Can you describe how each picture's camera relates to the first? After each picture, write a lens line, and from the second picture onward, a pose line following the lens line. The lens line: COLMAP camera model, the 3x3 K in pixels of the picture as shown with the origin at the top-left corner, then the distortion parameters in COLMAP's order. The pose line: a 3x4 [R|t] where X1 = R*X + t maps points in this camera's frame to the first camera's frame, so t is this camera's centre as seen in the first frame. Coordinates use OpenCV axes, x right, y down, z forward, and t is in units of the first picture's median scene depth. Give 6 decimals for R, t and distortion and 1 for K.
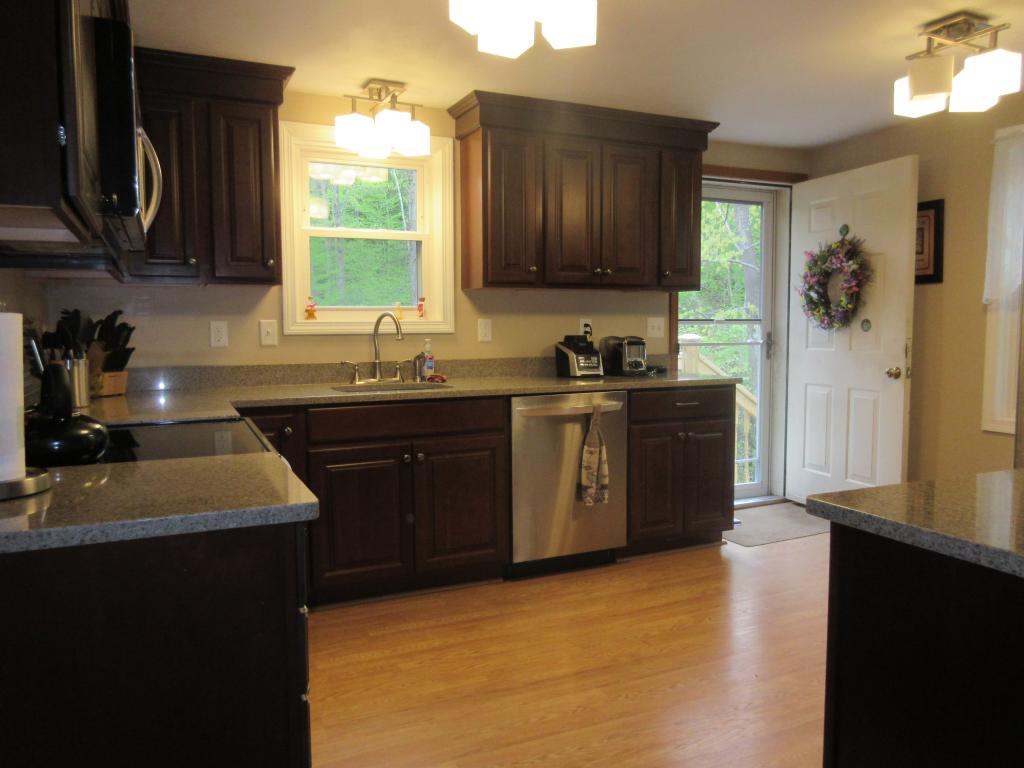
lens RADIAL K [[759.1, 0, 510.4], [0, 759.1, 374.8], [0, 0, 1]] dist [-0.010060, 0.006691]
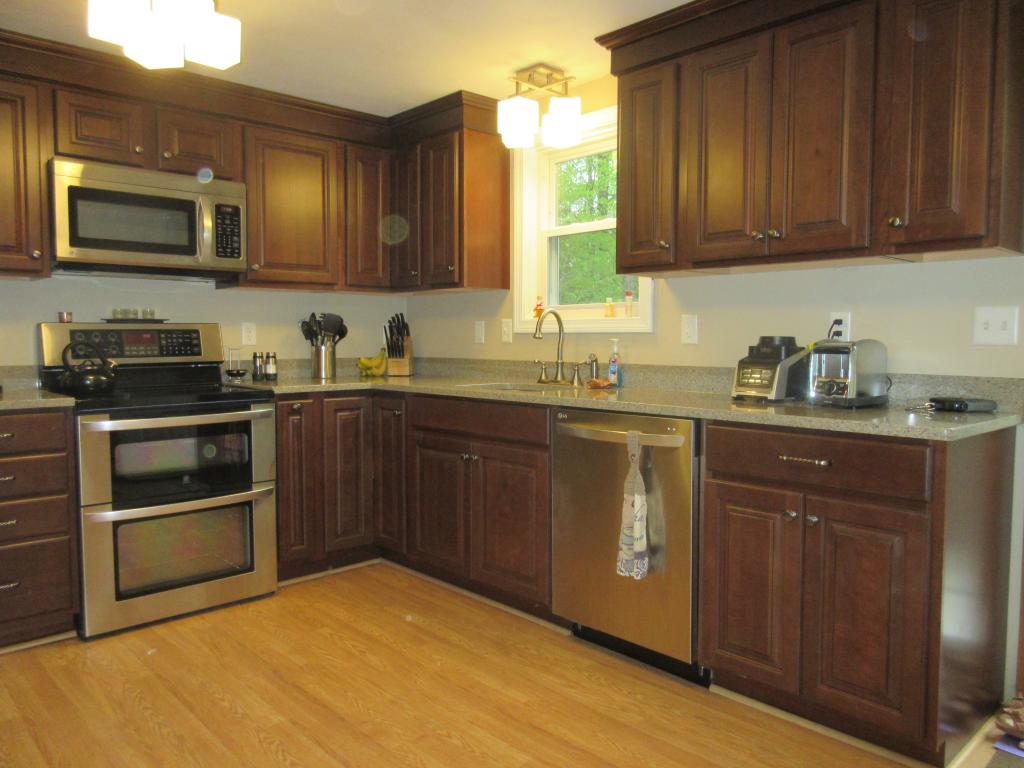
lens RADIAL K [[759.1, 0, 514.1], [0, 759.1, 375.2], [0, 0, 1]] dist [-0.010060, 0.006691]
pose [[0.317803, 0.052669, -0.946693, 0.696274], [-0.070814, 0.996986, 0.031695, -0.026366], [0.945509, 0.056967, 0.320575, 0.641140]]
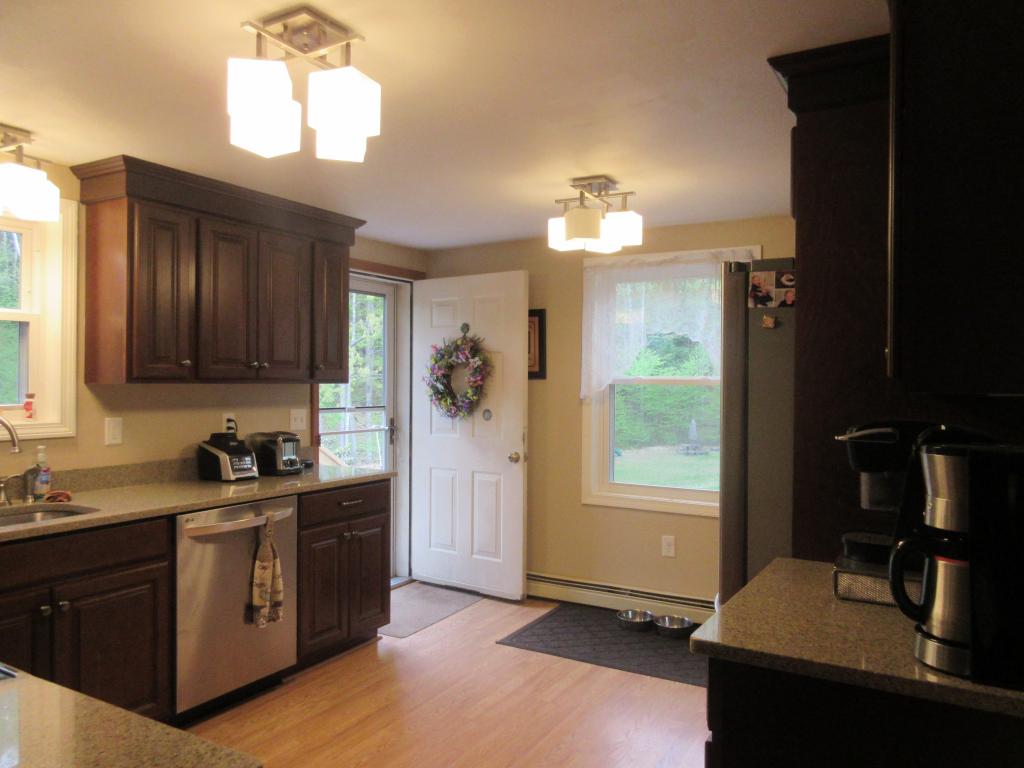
lens RADIAL K [[759.1, 0, 510.7], [0, 759.1, 375.3], [0, 0, 1]] dist [-0.010060, 0.006691]
pose [[0.821803, 0.013121, 0.569621, -0.163467], [0.030315, 0.997312, -0.066708, -0.055541], [-0.568965, 0.072089, 0.819196, 0.068967]]
